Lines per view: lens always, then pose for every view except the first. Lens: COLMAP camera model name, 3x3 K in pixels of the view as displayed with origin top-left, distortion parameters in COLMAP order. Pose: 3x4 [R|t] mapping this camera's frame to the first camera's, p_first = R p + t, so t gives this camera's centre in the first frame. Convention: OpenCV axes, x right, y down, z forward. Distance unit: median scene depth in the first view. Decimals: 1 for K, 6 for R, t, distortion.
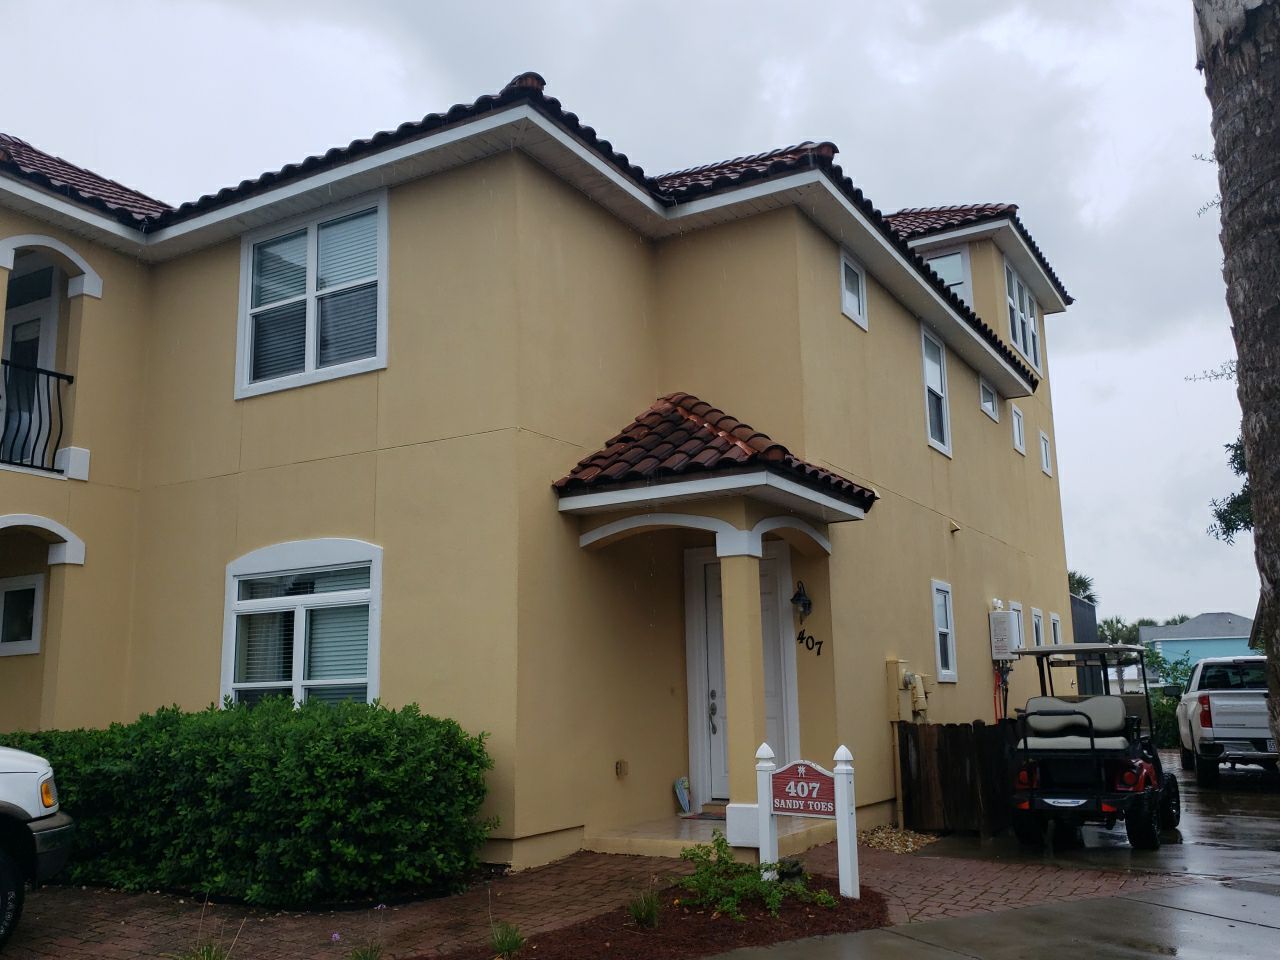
lens RADIAL K [[1132.0, 0, 640.0], [0, 1132.0, 480.0], [0, 0, 1]] dist [0.039458, -0.011528]
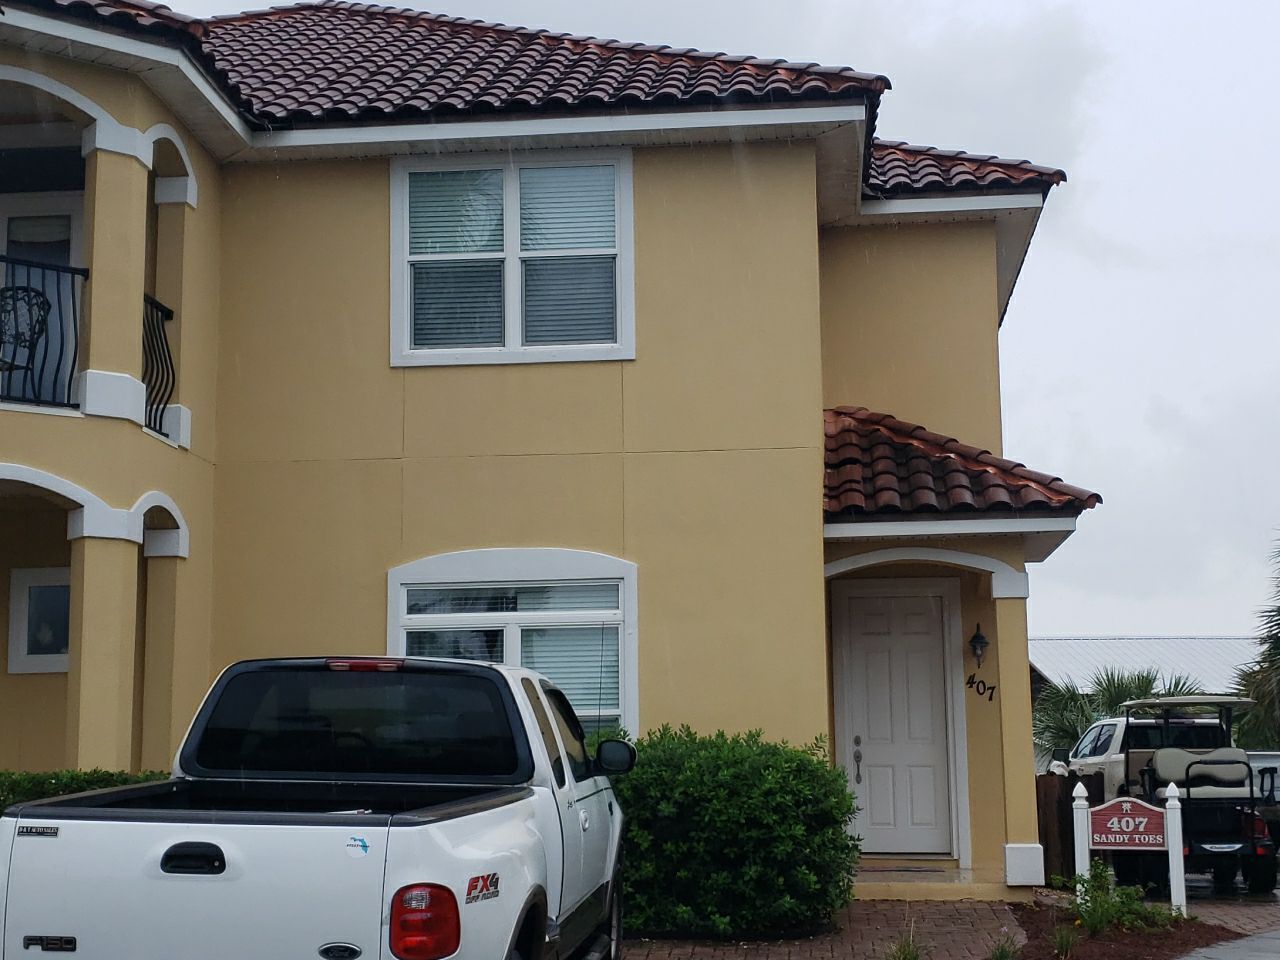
lens RADIAL K [[1831.6, 0, 640.0], [0, 1831.6, 480.0], [0, 0, 1]] dist [0.126890, -0.072532]
pose [[0.899007, 0.079536, 0.430652, -0.802149], [-0.089819, 0.995952, 0.003560, -0.010960], [-0.428625, -0.041881, 0.902511, -0.276583]]
